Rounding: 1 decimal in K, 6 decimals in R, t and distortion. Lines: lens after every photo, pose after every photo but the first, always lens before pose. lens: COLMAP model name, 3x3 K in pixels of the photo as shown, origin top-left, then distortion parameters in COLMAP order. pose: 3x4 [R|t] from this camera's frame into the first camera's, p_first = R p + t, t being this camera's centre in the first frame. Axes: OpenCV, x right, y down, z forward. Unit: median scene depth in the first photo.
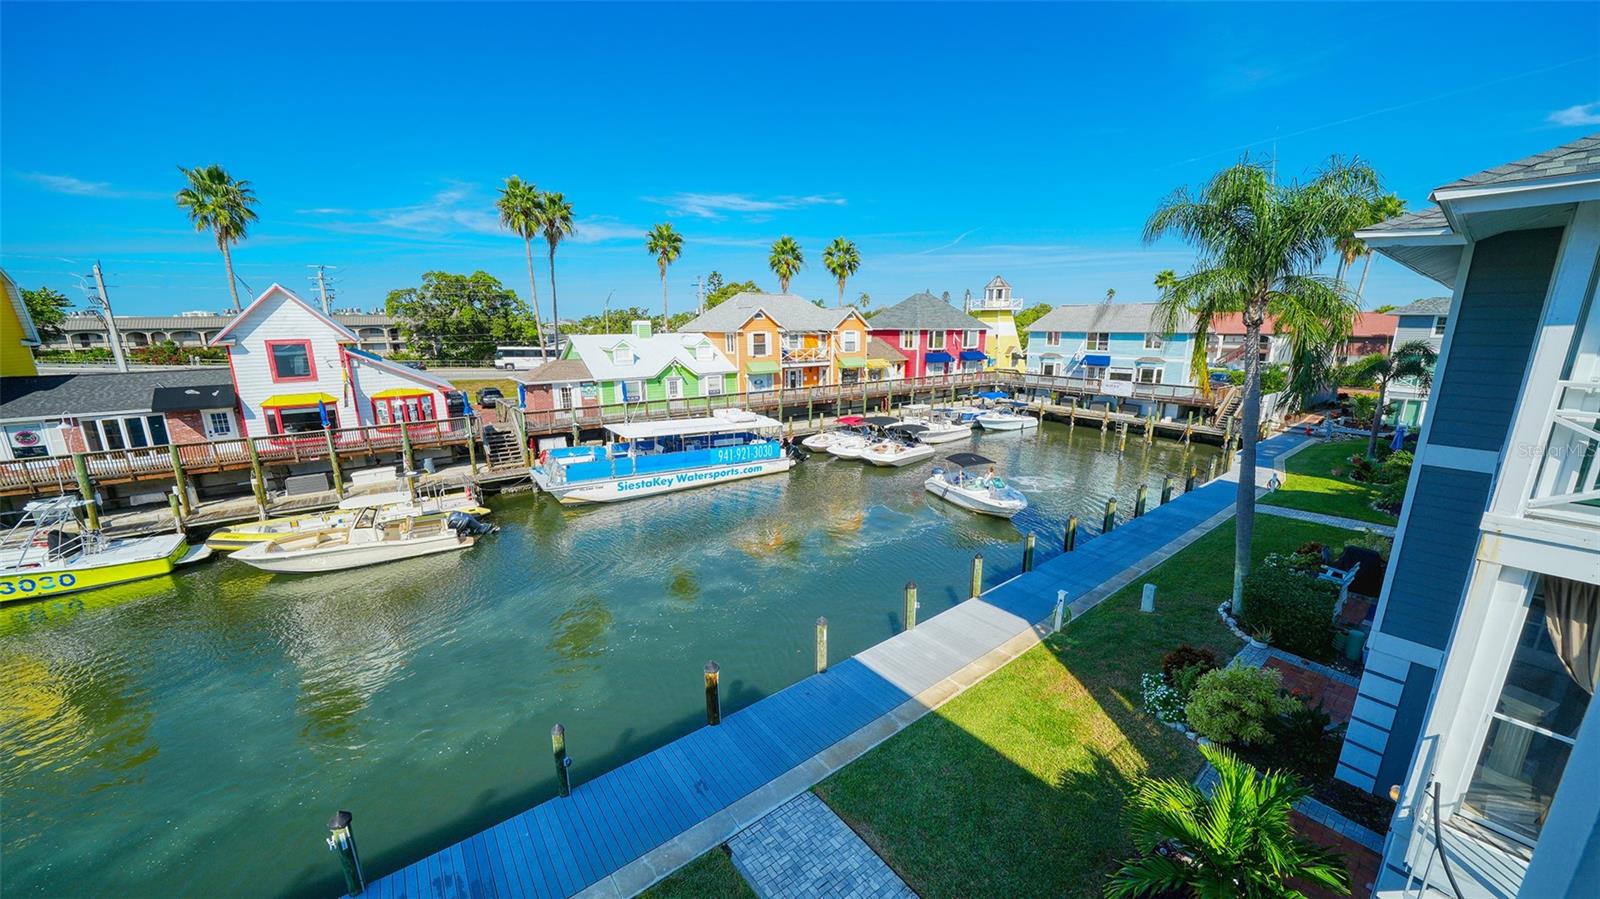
lens RADIAL K [[550.3, 0, 801.4], [0, 550.3, 462.1], [0, 0, 1]] dist [-0.019512, 0.000198]
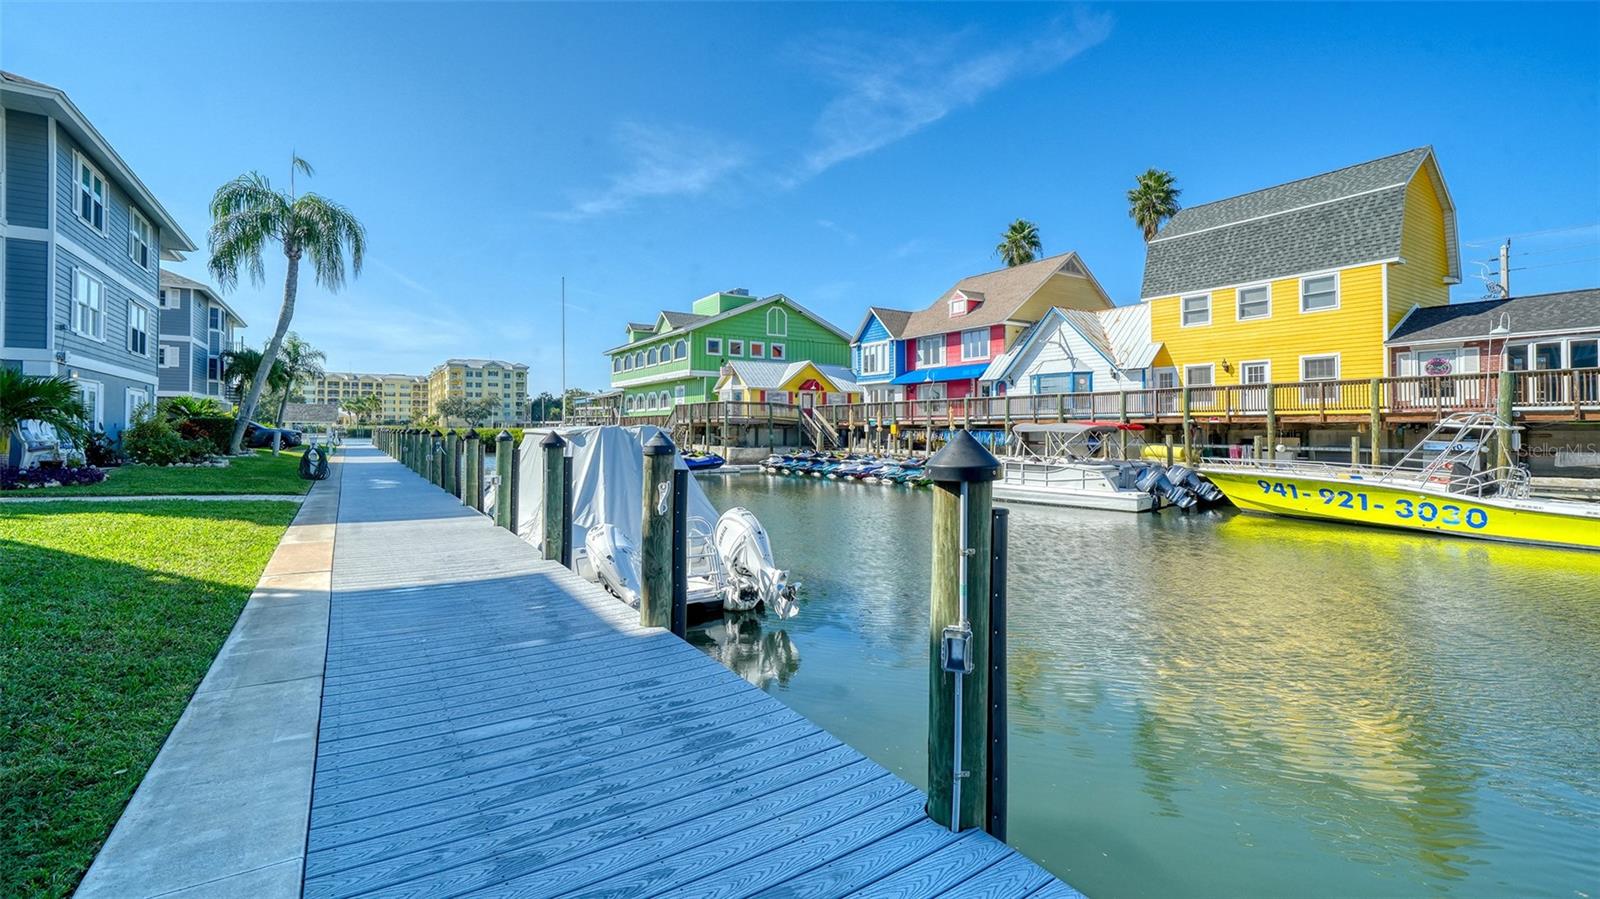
lens RADIAL K [[678.3, 0, 779.9], [0, 678.3, 416.7], [0, 0, 1]] dist [0.003965, 0.000575]
pose [[-0.083278, -0.013016, -0.996441, -0.271235], [-0.238085, 0.971217, 0.007212, 0.189755], [0.967667, 0.237839, -0.083980, 0.110008]]
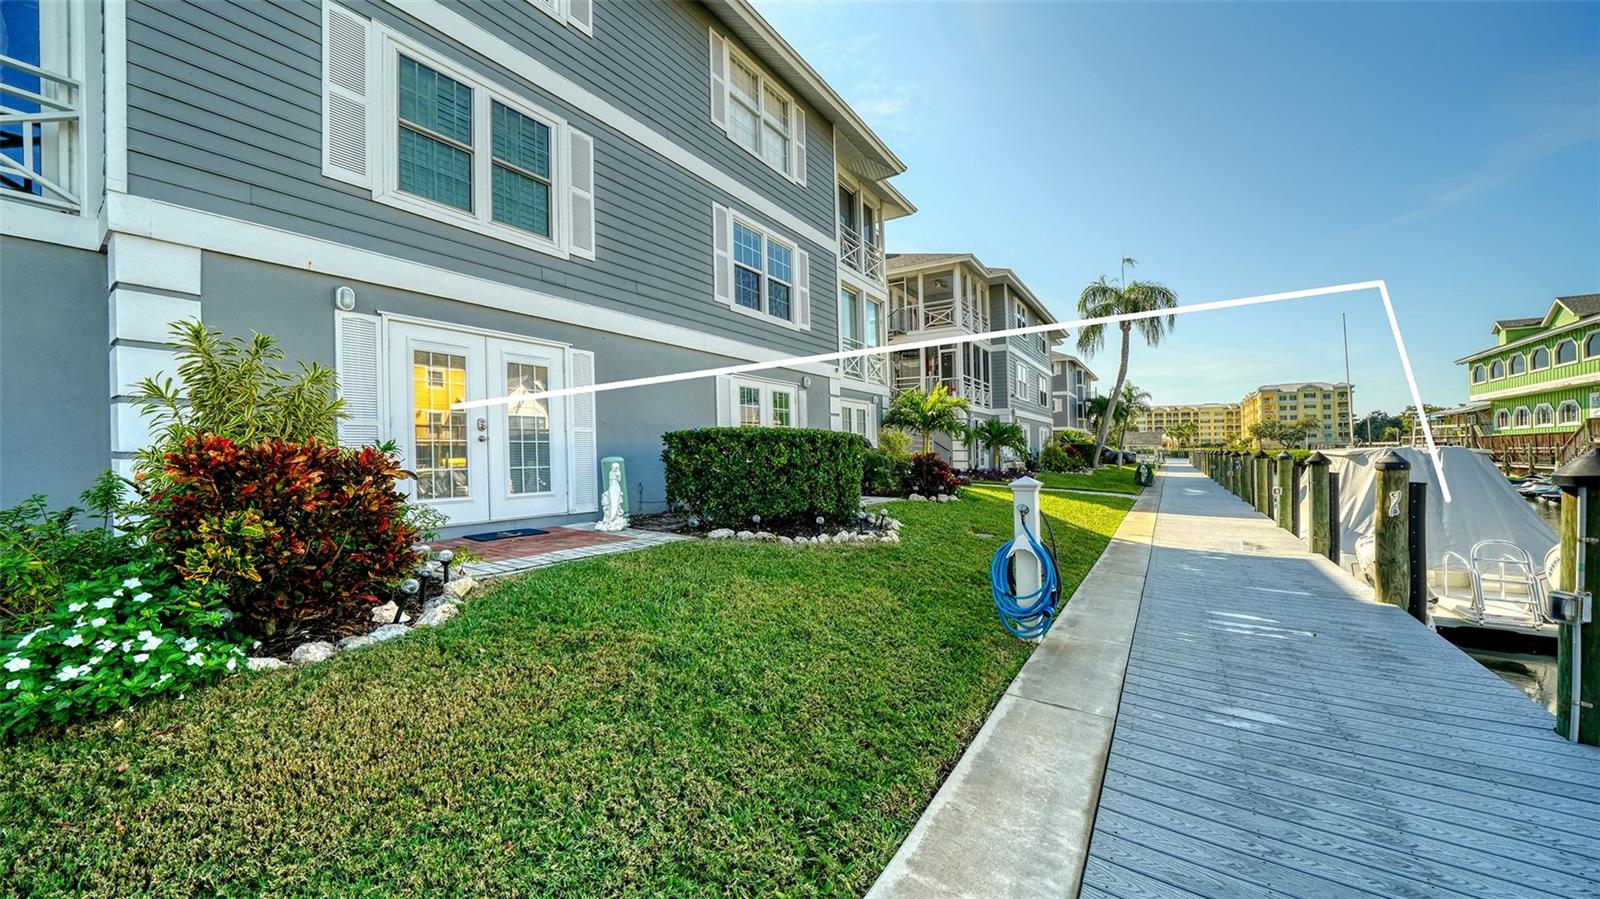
lens RADIAL K [[559.3, 0, 814.3], [0, 559.3, 433.3], [0, 0, 1]] dist [-0.028647, 0.003484]
pose [[-0.940146, -0.004983, -0.340736, -0.214444], [-0.075777, 0.977915, 0.194780, 0.177974], [0.332240, 0.208942, -0.919761, 0.157830]]
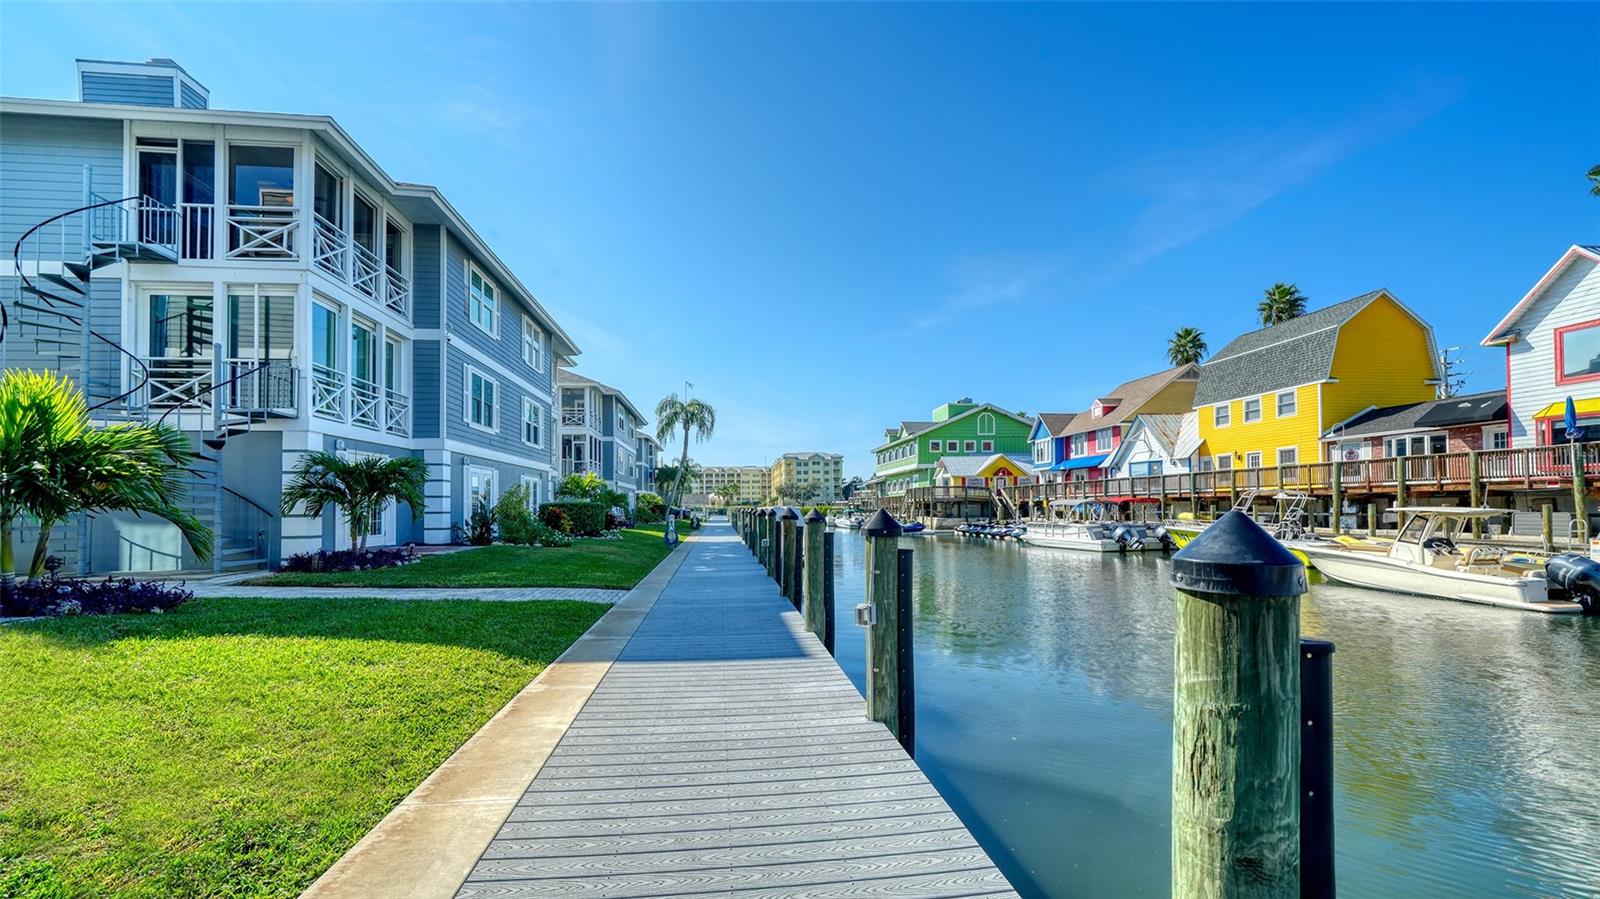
lens RADIAL K [[643.3, 0, 808.5], [0, 643.3, 483.5], [0, 0, 1]] dist [-0.000738, 0.000026]
pose [[-0.491527, -0.020022, -0.870632, 0.235829], [-0.191066, 0.977857, 0.085381, 0.088015], [0.849644, 0.208316, -0.484468, 0.516572]]
